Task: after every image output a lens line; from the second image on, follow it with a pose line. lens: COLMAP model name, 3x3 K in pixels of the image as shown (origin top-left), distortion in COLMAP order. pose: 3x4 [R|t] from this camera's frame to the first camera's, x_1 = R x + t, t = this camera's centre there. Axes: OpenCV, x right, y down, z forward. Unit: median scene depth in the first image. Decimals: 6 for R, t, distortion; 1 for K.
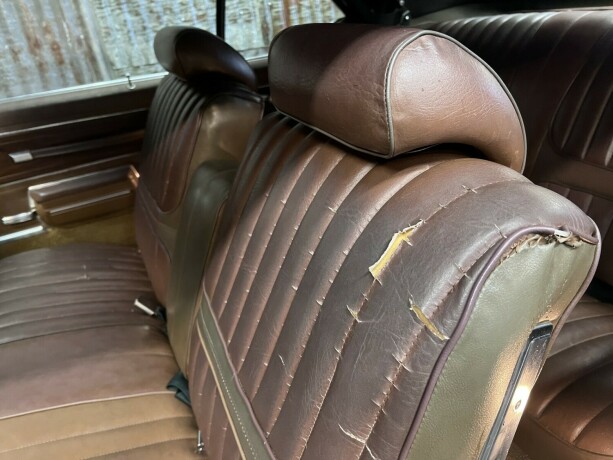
lens RADIAL K [[468.9, 0, 317.0], [0, 468.9, 228.9], [0, 0, 1]] dist [0.031632, -0.055145]
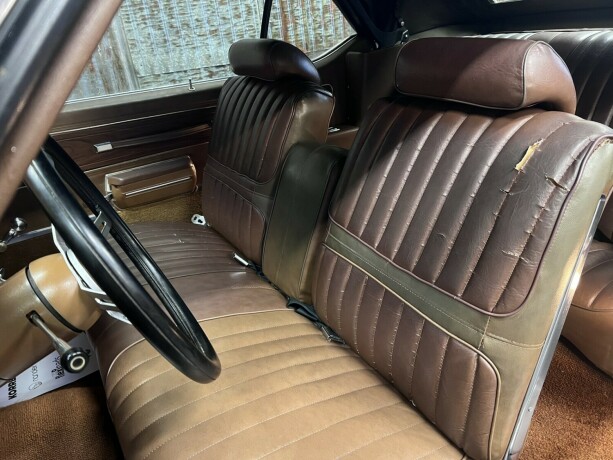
lens RADIAL K [[468.6, 0, 306.5], [0, 468.6, 230.0], [0, 0, 1]] dist [0.046716, -0.061870]
pose [[0.993860, -0.027533, 0.107162, -0.243432], [0.030723, 0.999129, -0.028240, 0.096572], [-0.106291, 0.031359, 0.993840, -0.204639]]
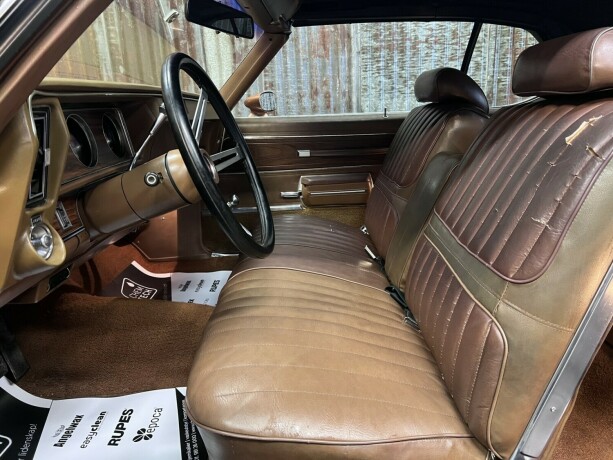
lens RADIAL K [[468.6, 0, 306.5], [0, 468.6, 230.0], [0, 0, 1]] dist [0.046716, -0.061870]
pose [[0.902253, 0.183012, -0.390443, -0.005197], [-0.247932, 0.961003, -0.122483, 0.241788], [0.352801, 0.207314, 0.912443, -0.267898]]
